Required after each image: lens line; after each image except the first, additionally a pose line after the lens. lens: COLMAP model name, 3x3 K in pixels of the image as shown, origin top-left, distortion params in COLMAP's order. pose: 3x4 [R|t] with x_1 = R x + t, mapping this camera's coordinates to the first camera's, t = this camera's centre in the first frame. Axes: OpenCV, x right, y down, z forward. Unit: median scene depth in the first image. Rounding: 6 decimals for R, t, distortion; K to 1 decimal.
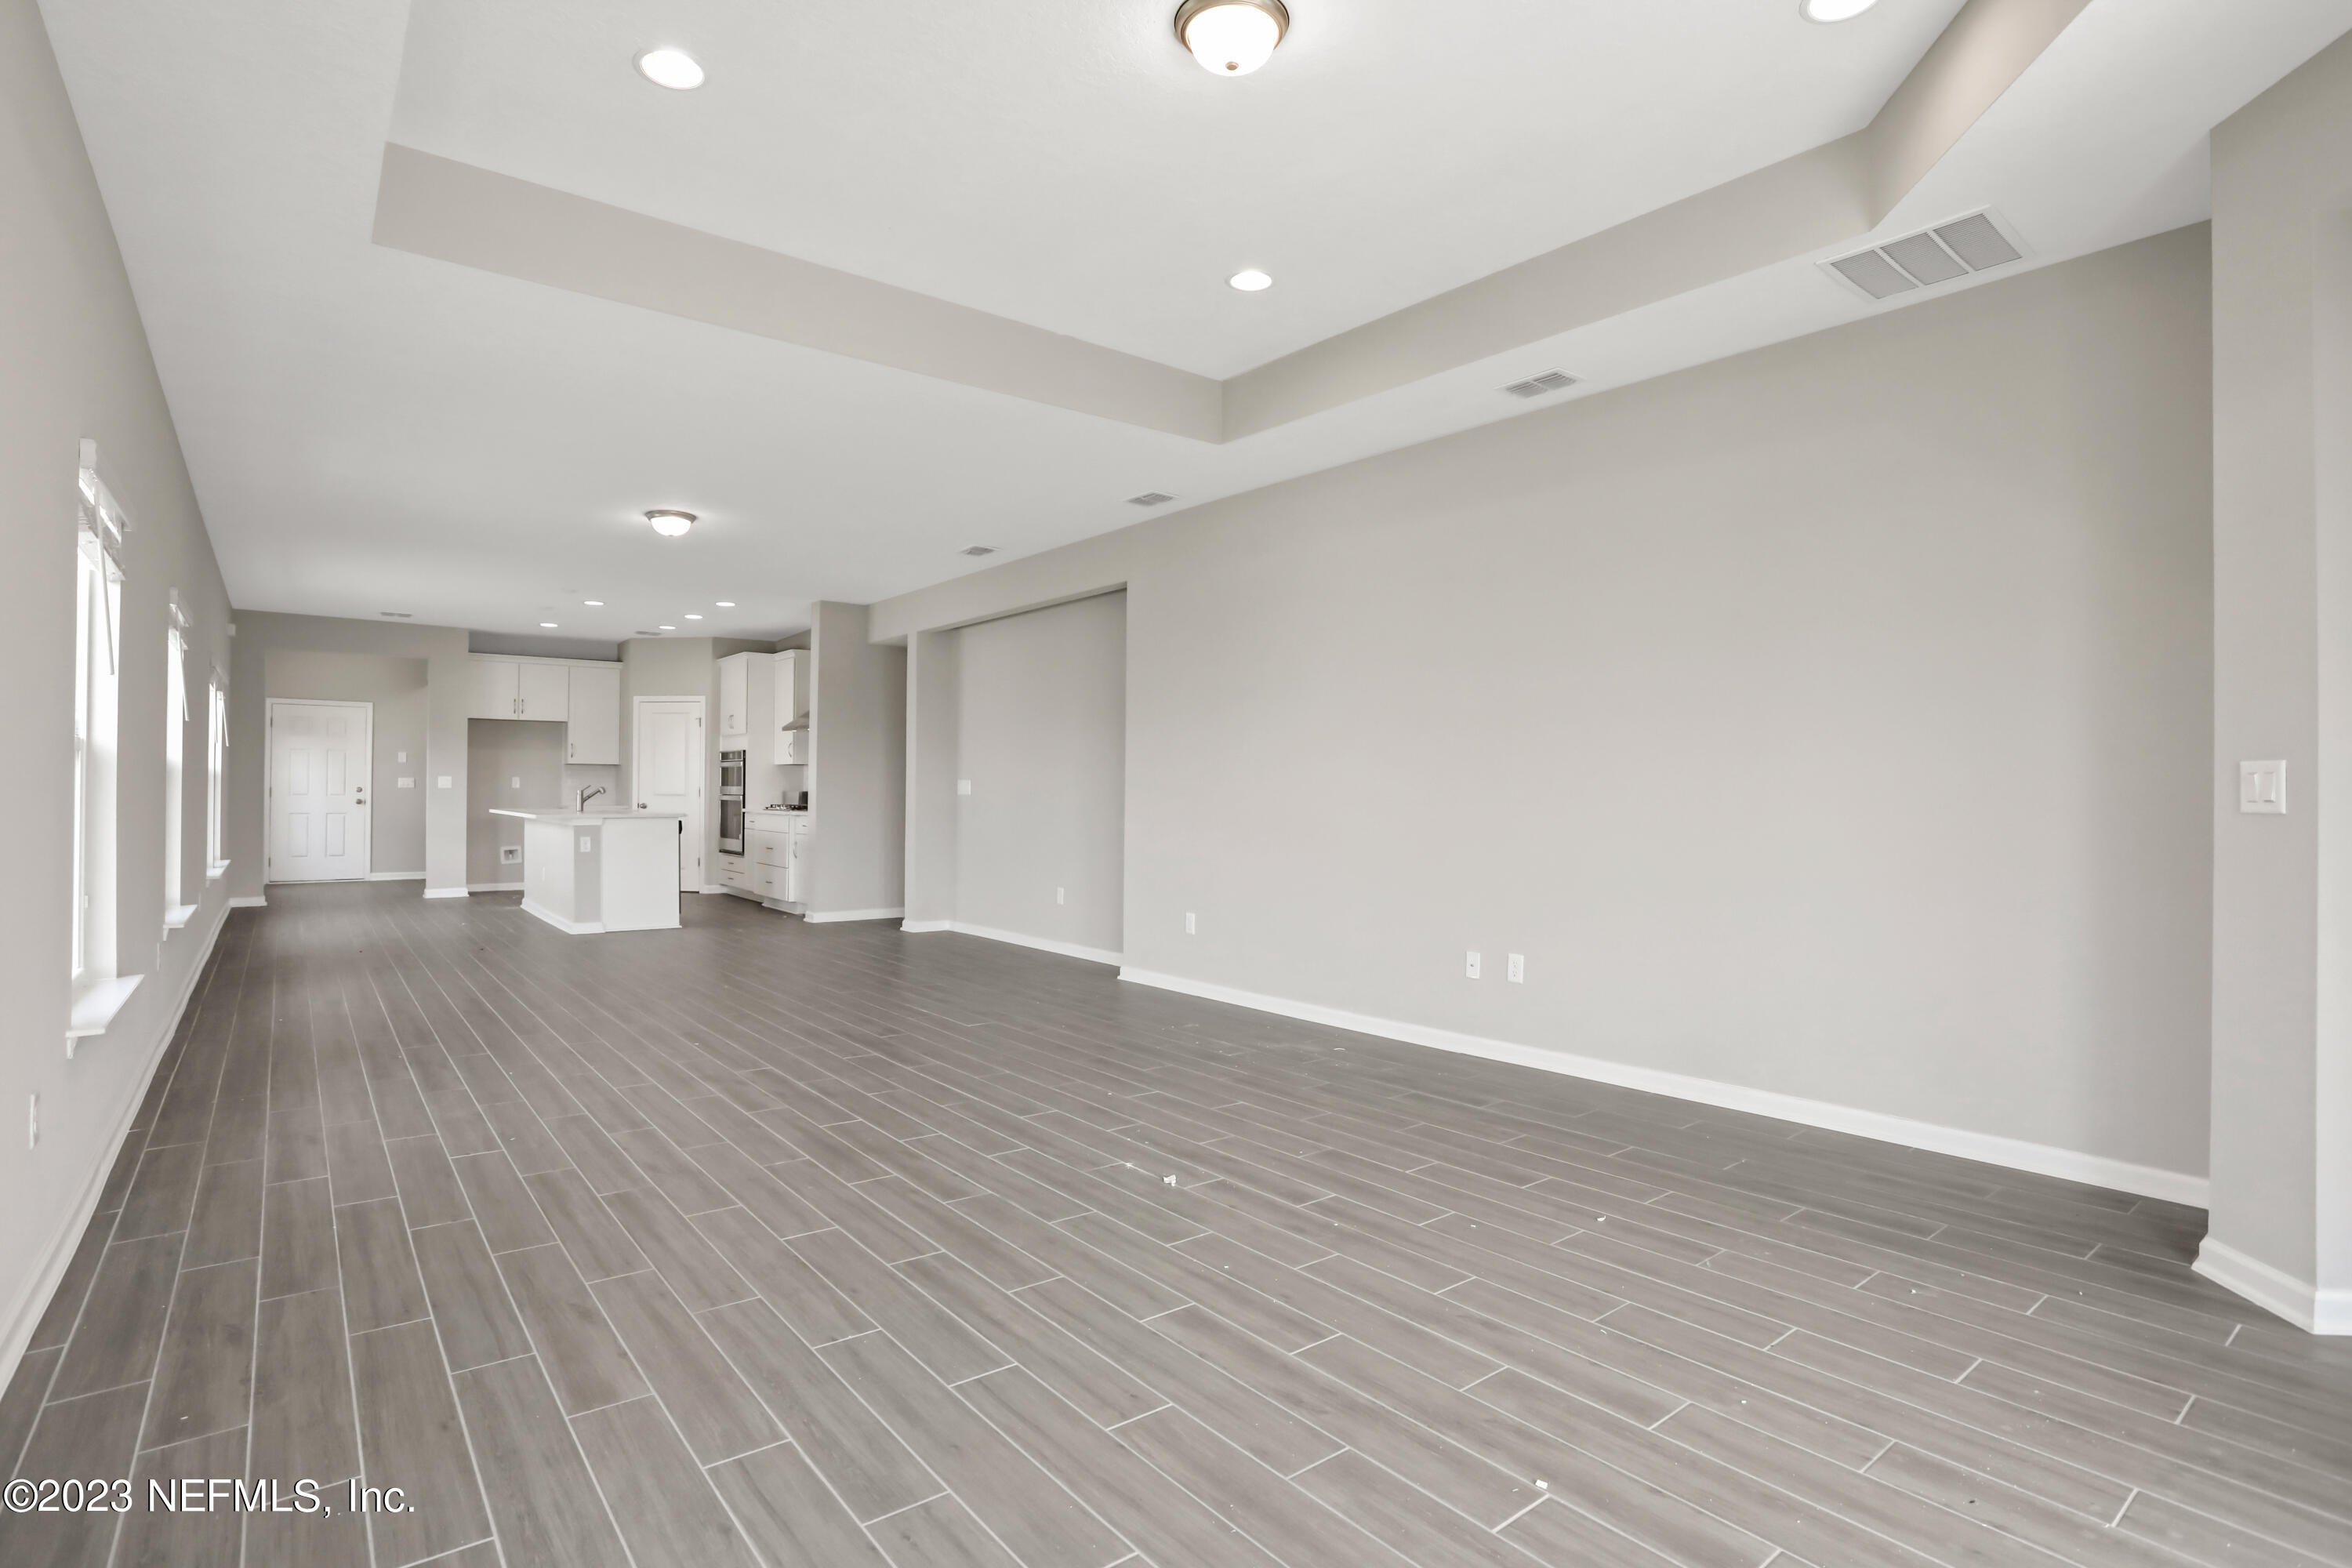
lens RADIAL K [[1136.0, 0, 1158.8], [0, 1136.0, 774.4], [0, 0, 1]] dist [-0.053337, 0.000163]
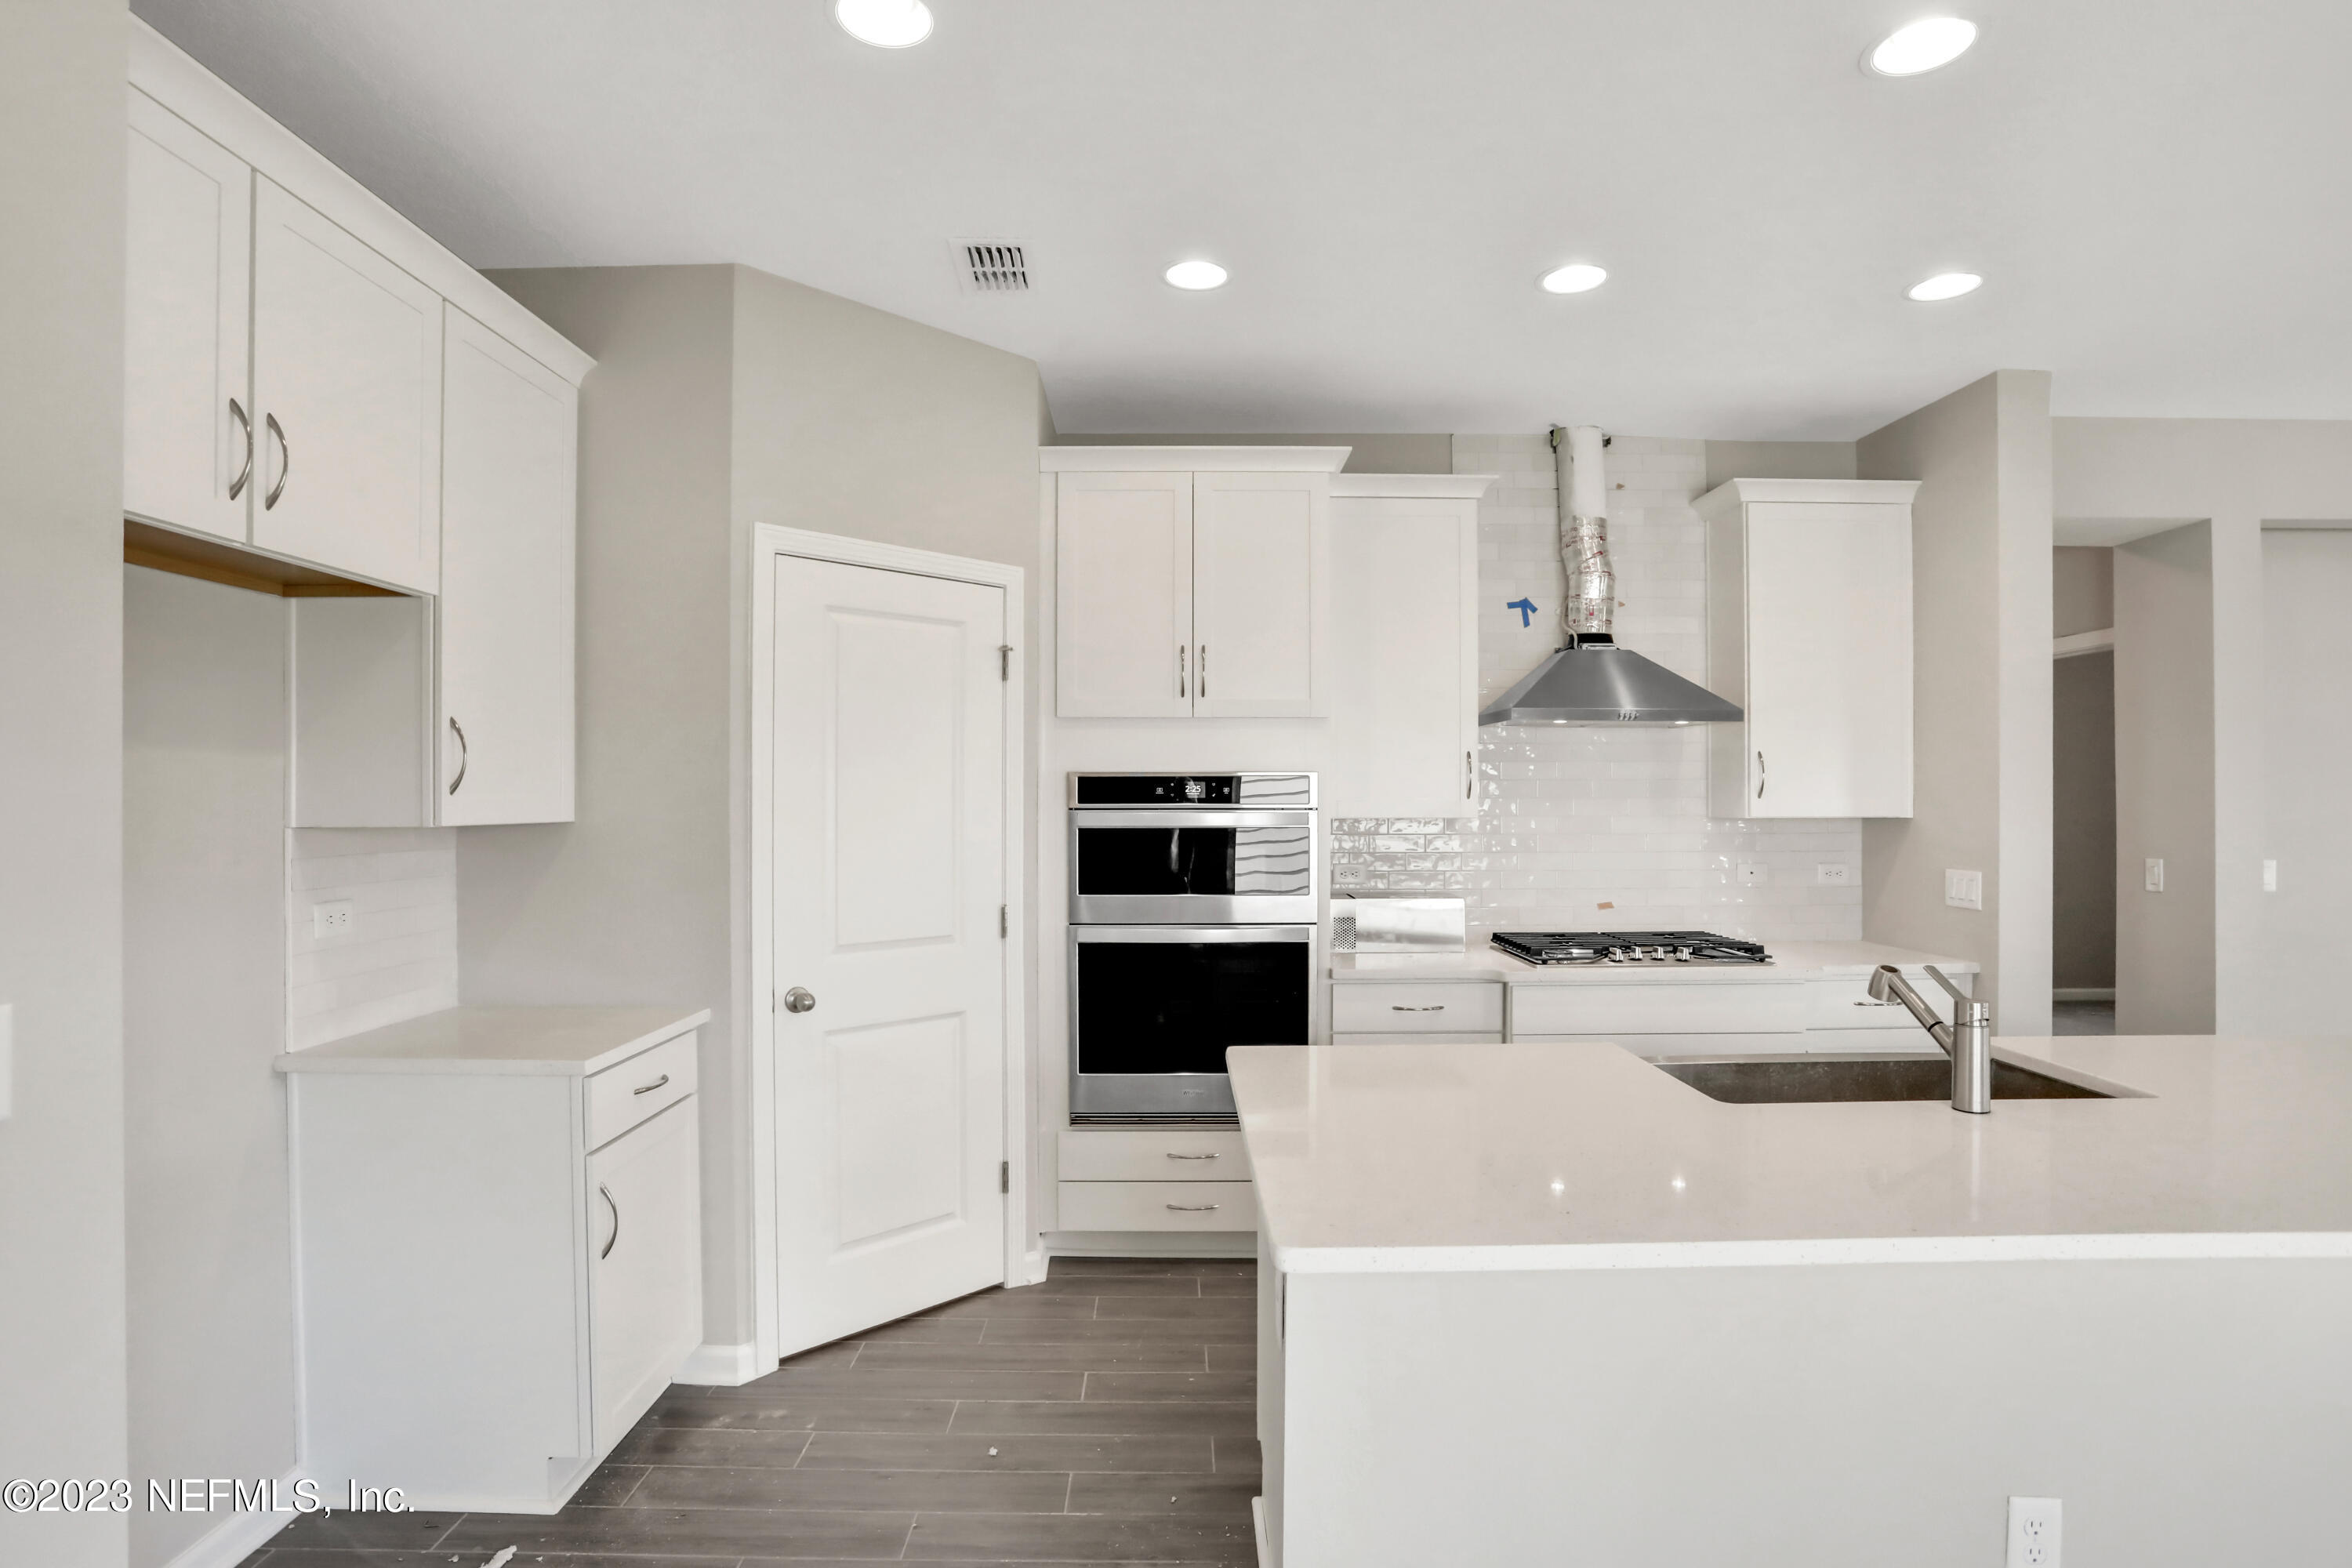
lens RADIAL K [[1212.2, 0, 1177.7], [0, 1212.2, 799.9], [0, 0, 1]] dist [-0.066842, 0.000385]
pose [[0.615323, -0.006705, 0.788247, -0.635975], [-0.003494, 0.999931, 0.011234, -0.017950], [-0.788268, -0.009667, 0.615257, 0.824038]]
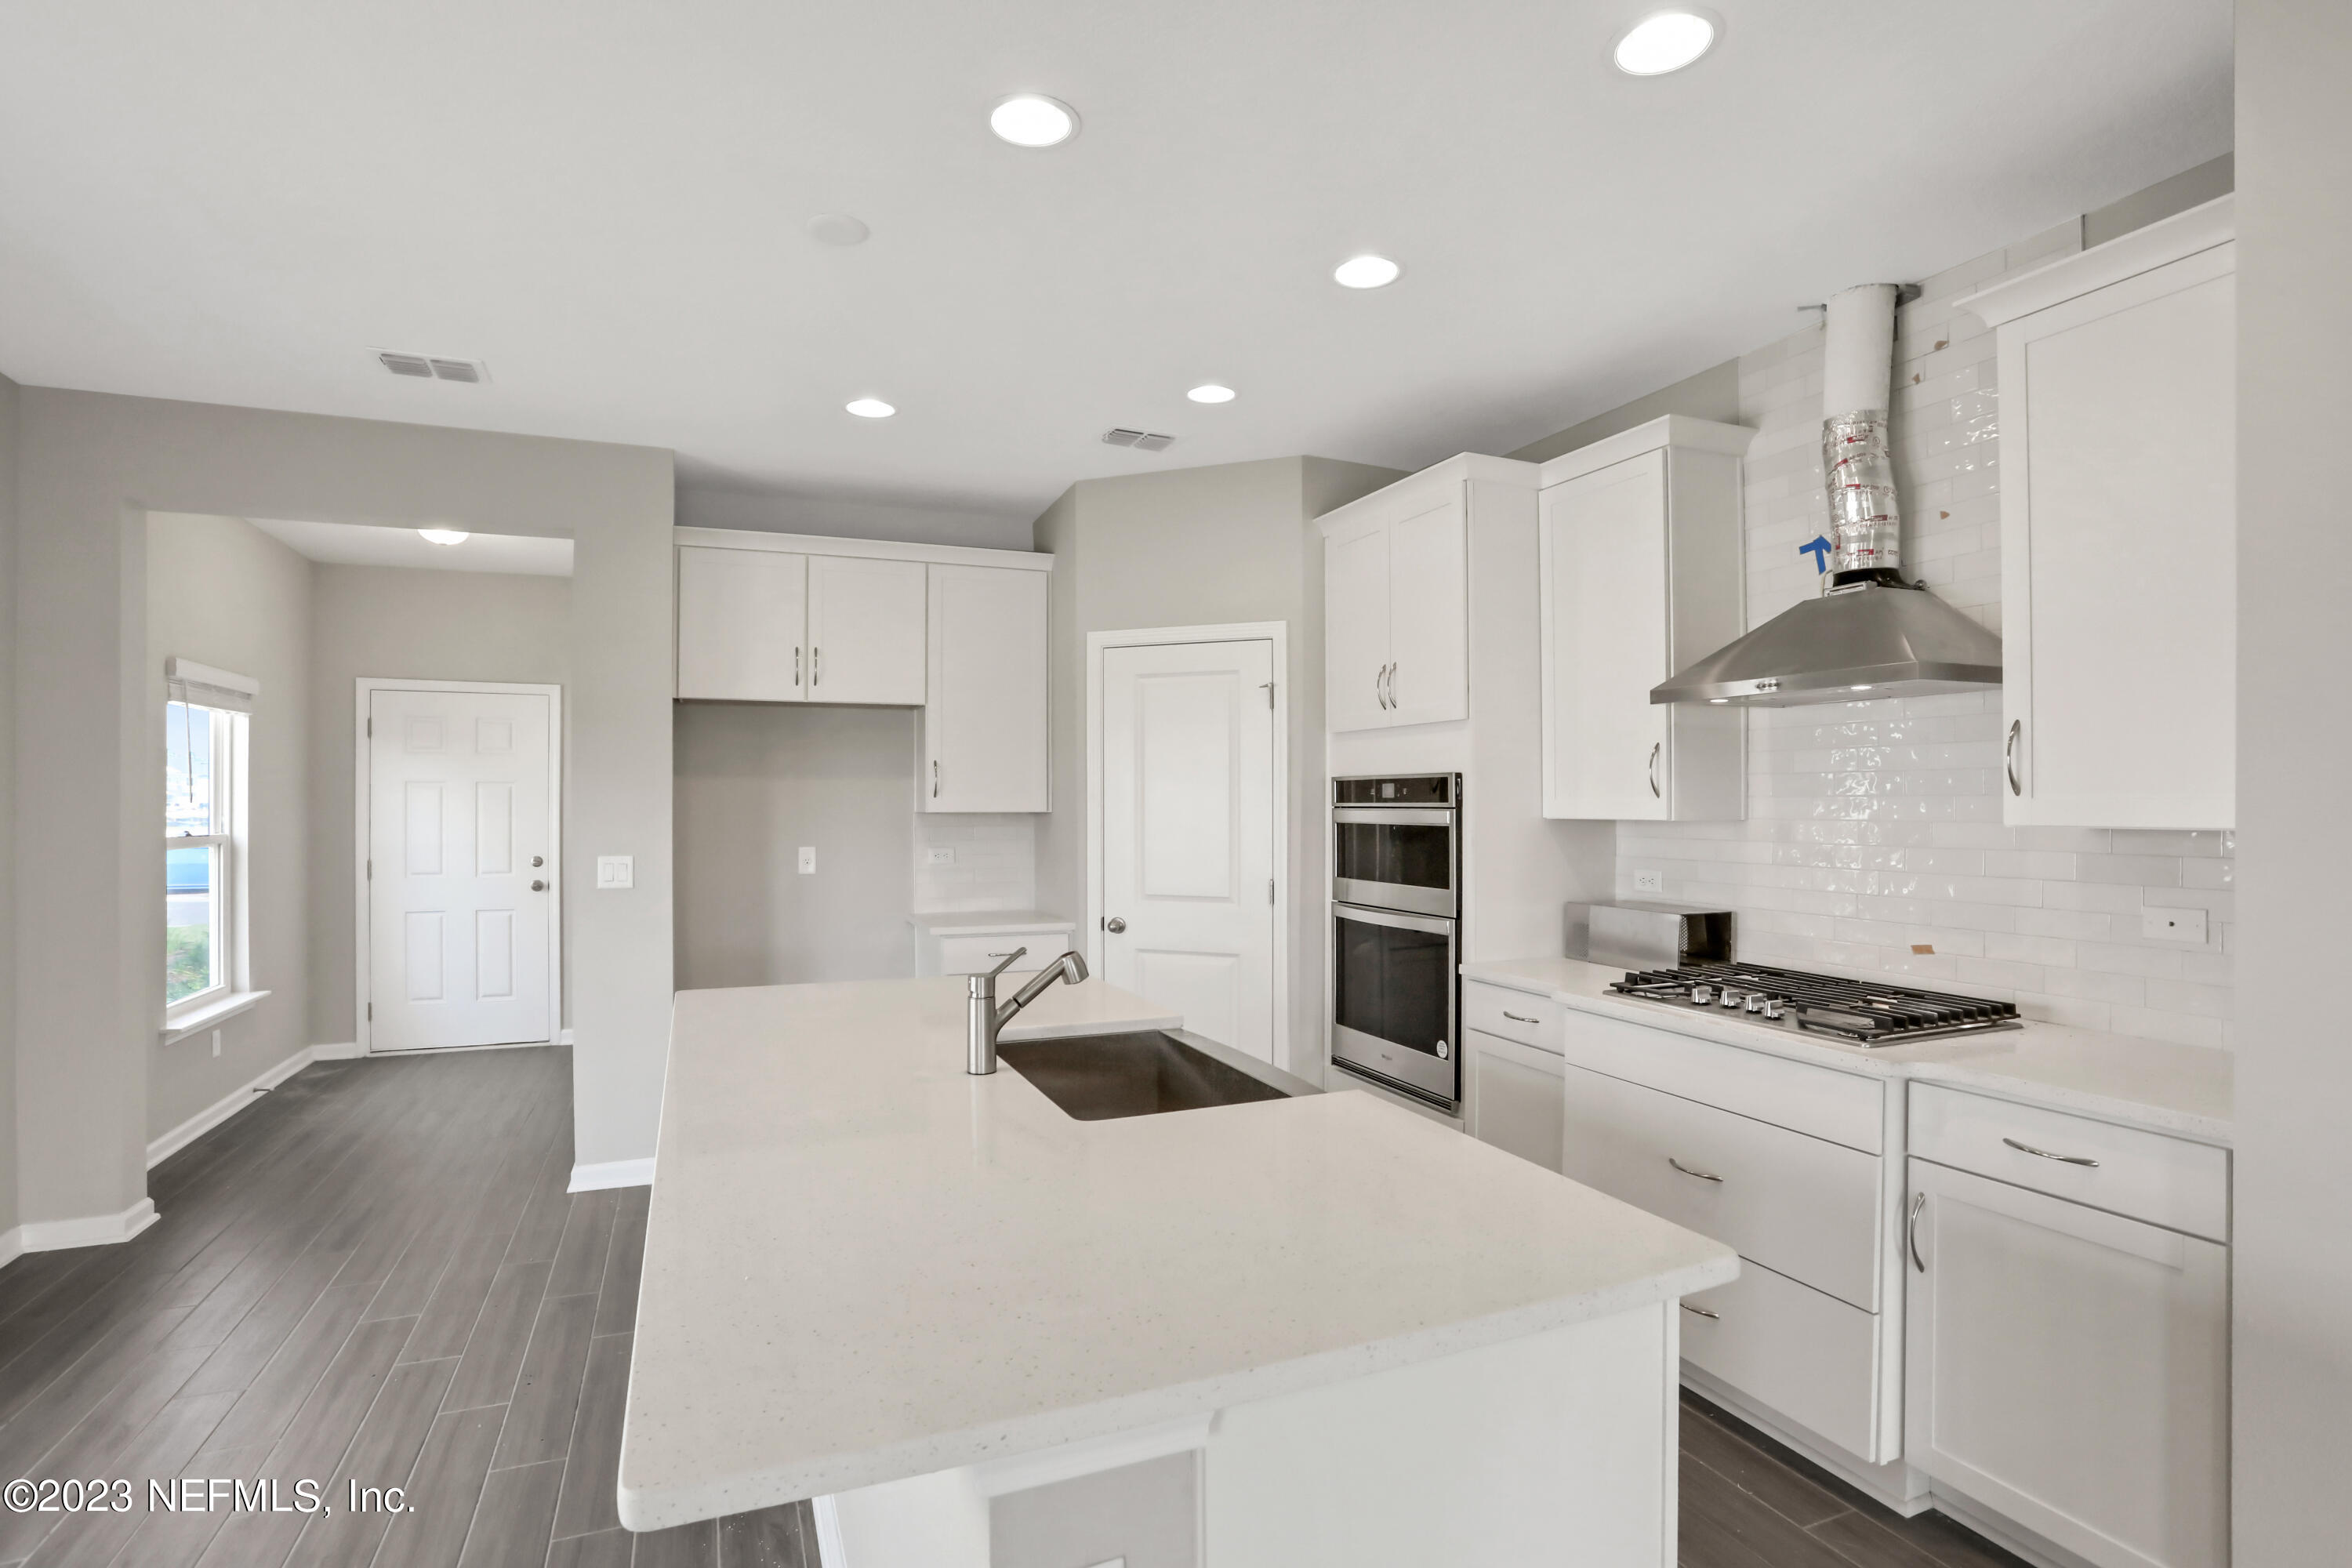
lens RADIAL K [[1135.7, 0, 1176.0], [0, 1135.7, 784.0], [0, 0, 1]] dist [-0.072930, 0.000911]
pose [[0.963788, -0.009974, -0.266482, -0.356622], [0.008243, 0.999937, -0.007613, -0.016974], [0.266541, 0.005141, 0.963810, 0.676871]]
